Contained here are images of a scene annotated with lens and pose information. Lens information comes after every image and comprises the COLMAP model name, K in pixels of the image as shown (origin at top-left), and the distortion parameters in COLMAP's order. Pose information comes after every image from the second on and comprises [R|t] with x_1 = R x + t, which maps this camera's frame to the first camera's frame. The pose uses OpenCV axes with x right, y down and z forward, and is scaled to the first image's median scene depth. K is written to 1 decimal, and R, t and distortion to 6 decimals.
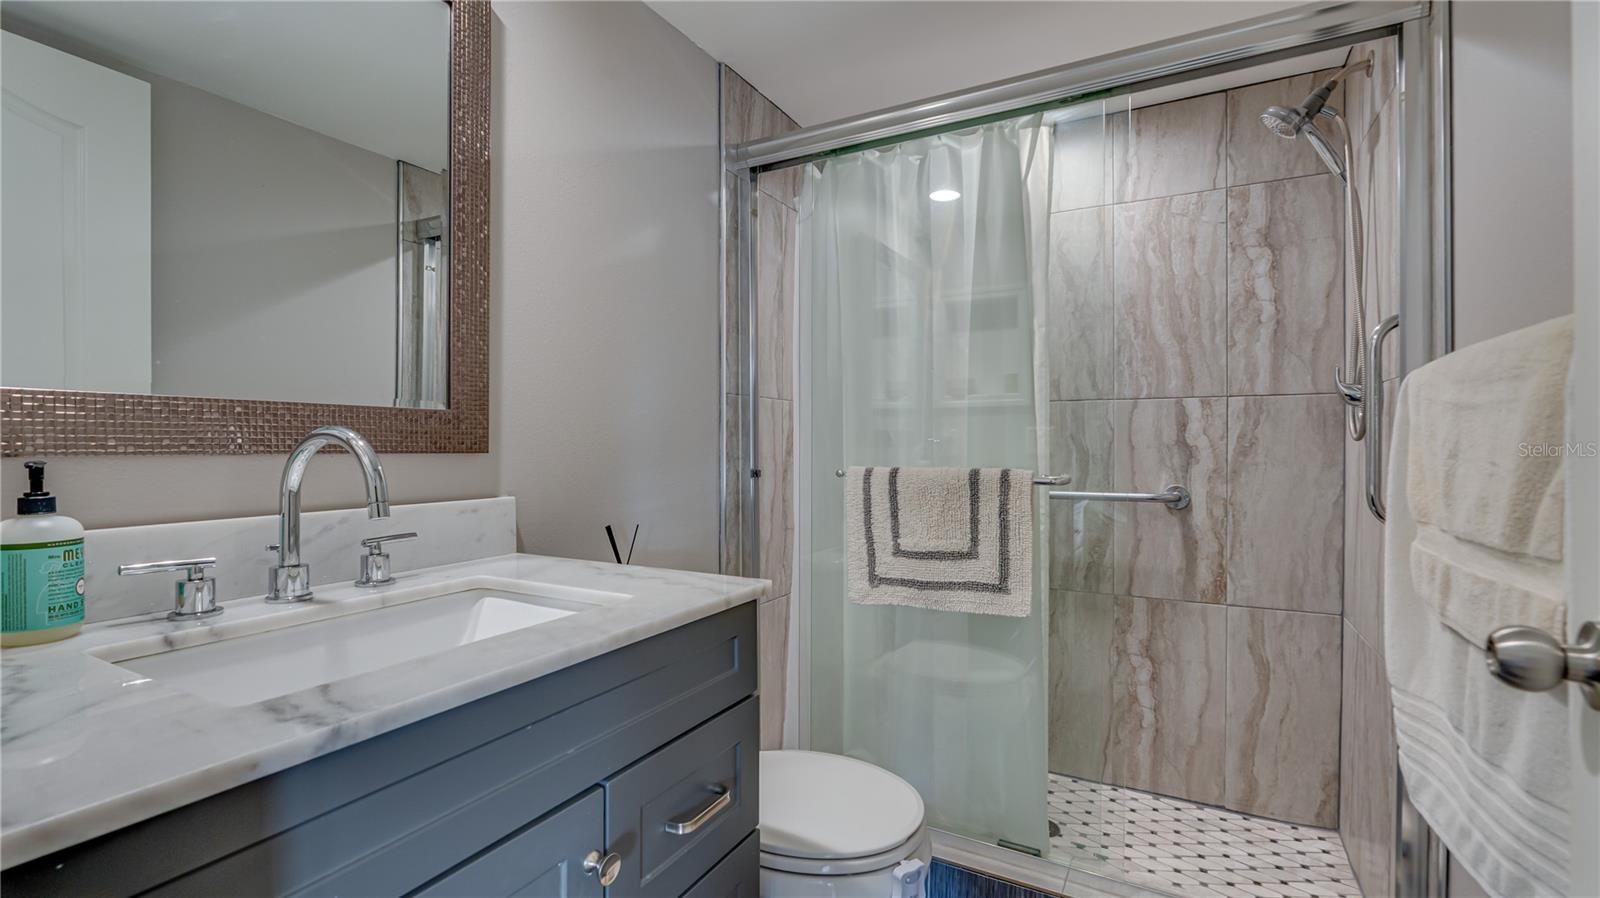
lens RADIAL K [[699.7, 0, 801.4], [0, 699.7, 460.3], [0, 0, 1]] dist [-0.003964, -0.000591]
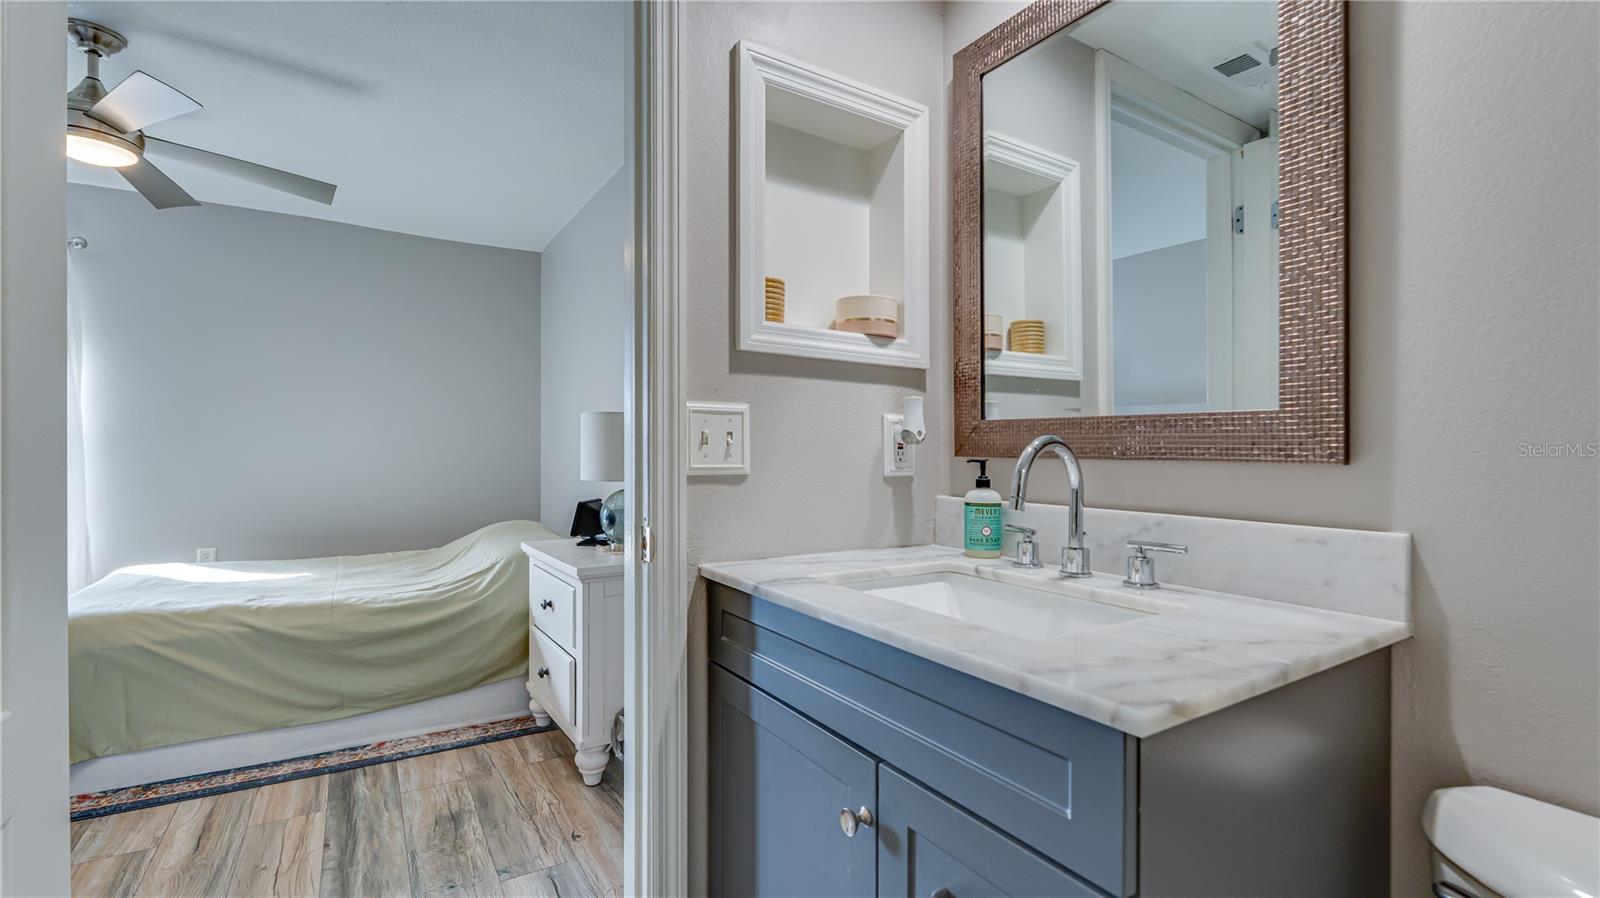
lens RADIAL K [[699.7, 0, 765.3], [0, 699.7, 444.7], [0, 0, 1]] dist [-0.003964, -0.000591]
pose [[-0.506331, -0.014872, -0.862211, 0.552902], [-0.031398, 0.999506, 0.001198, -0.015023], [0.861767, 0.027678, -0.506548, 1.037441]]
